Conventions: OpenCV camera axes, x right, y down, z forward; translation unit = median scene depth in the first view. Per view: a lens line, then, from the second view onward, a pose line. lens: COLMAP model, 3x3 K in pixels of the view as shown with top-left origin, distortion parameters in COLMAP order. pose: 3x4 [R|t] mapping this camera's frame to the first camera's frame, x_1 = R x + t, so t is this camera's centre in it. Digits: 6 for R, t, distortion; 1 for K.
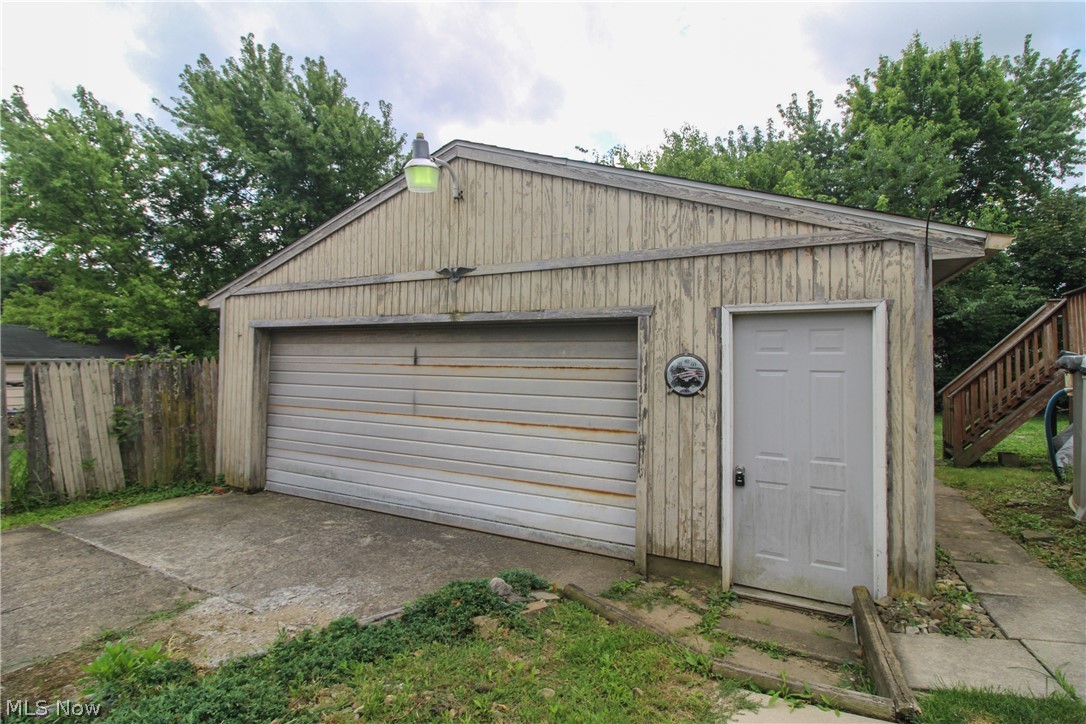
lens RADIAL K [[507.2, 0, 543.8], [0, 507.2, 349.8], [0, 0, 1]] dist [0.000072, -0.013526]
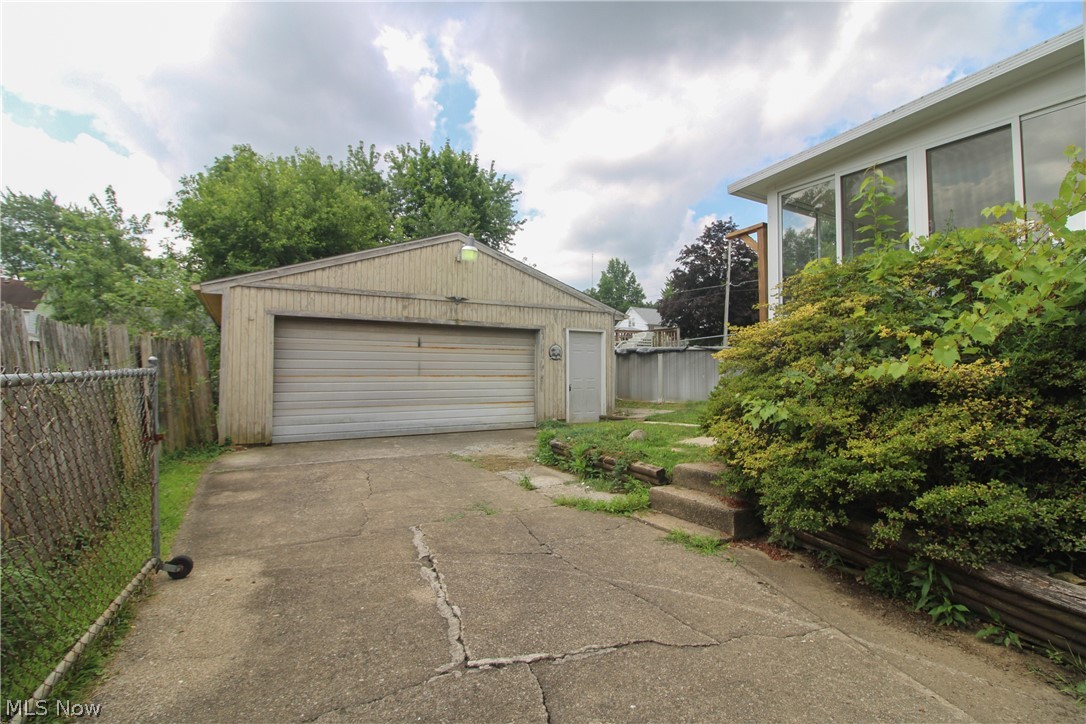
lens RADIAL K [[507.2, 0, 543.8], [0, 507.2, 349.8], [0, 0, 1]] dist [0.000072, -0.013526]
pose [[0.538584, 0.020124, 0.842331, -2.064142], [-0.022649, 0.999699, -0.009402, 0.064904], [-0.842267, -0.014014, 0.538878, -0.414831]]
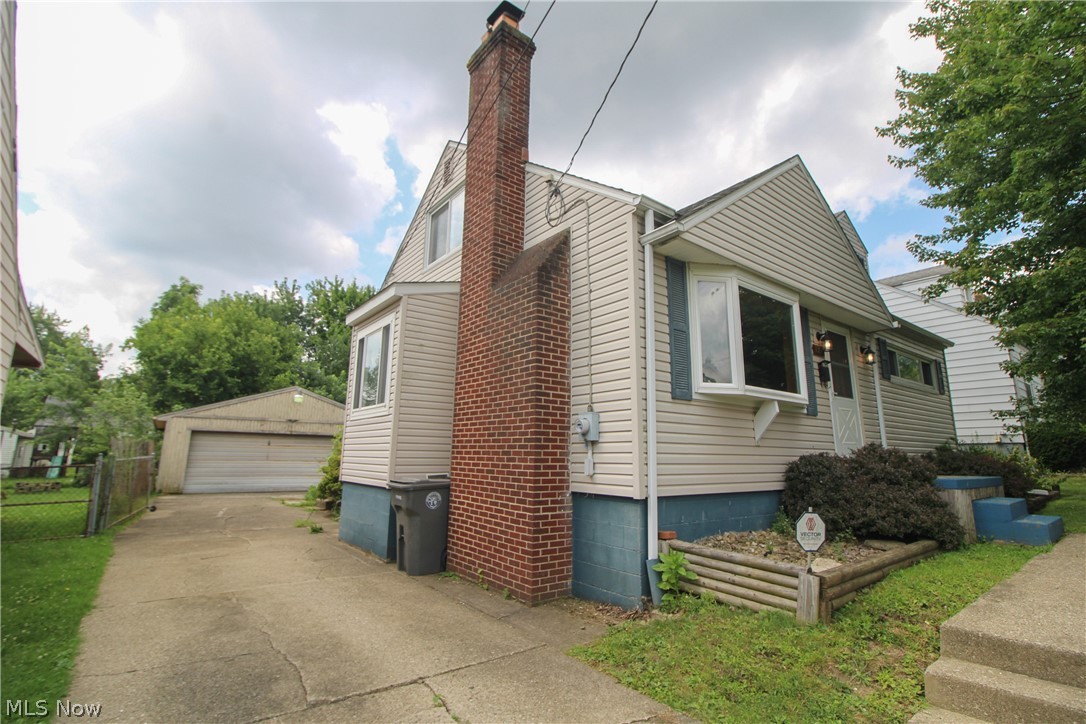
lens RADIAL K [[502.8, 0, 540.7], [0, 502.8, 350.7], [0, 0, 1]] dist [0.000877, -0.012633]
pose [[0.448129, 0.177229, 0.876225, -3.453227], [-0.032697, 0.982745, -0.182052, -0.054921], [-0.893371, 0.052933, 0.446192, -2.984643]]
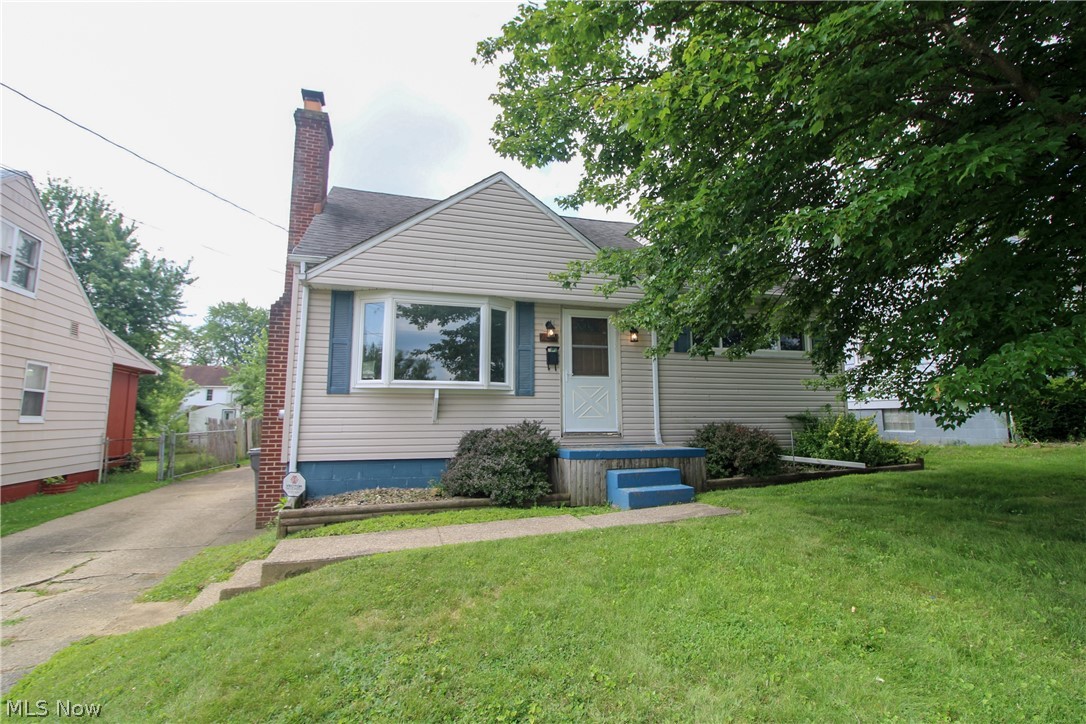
lens RADIAL K [[520.5, 0, 545.5], [0, 520.5, 346.0], [0, 0, 1]] dist [0.002381, -0.014092]
pose [[0.736132, 0.078793, 0.672236, -2.844516], [-0.007051, 0.994040, -0.108791, -0.154104], [-0.676801, 0.075345, 0.732300, -4.677631]]
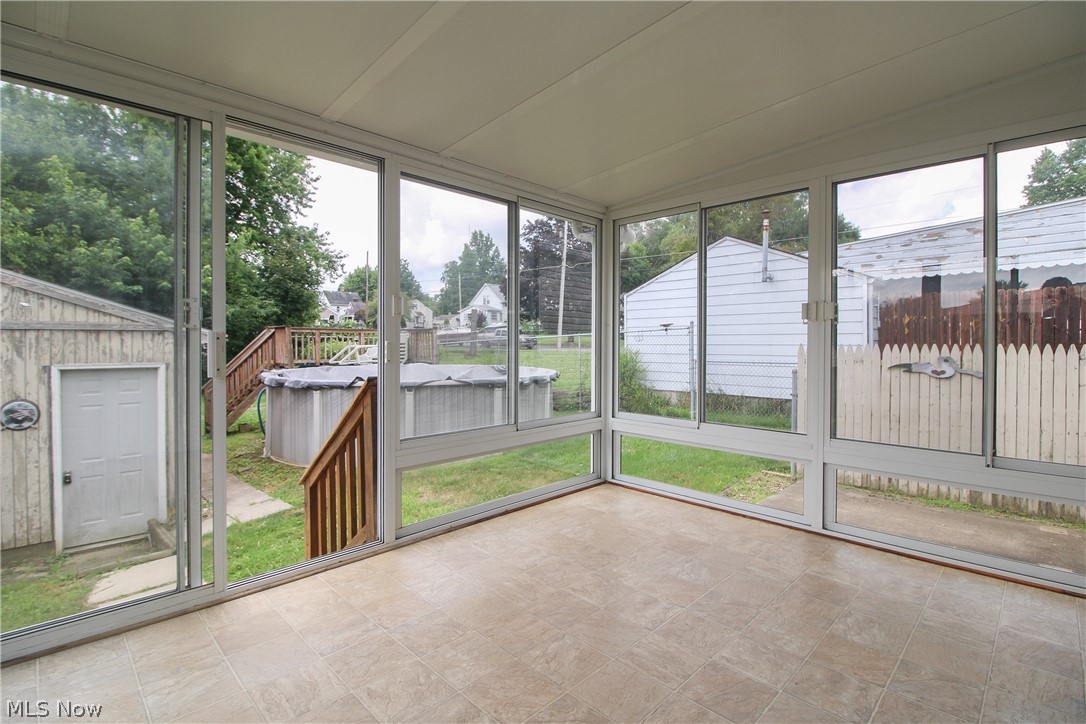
lens RADIAL K [[510.3, 0, 547.2], [0, 510.3, 346.4], [0, 0, 1]] dist [0.000492, -0.013274]
pose [[0.320580, -0.020540, 0.946999, -0.553878], [-0.027507, 0.999141, 0.030982, -0.220614], [-0.946822, -0.035981, 0.319739, -0.797756]]
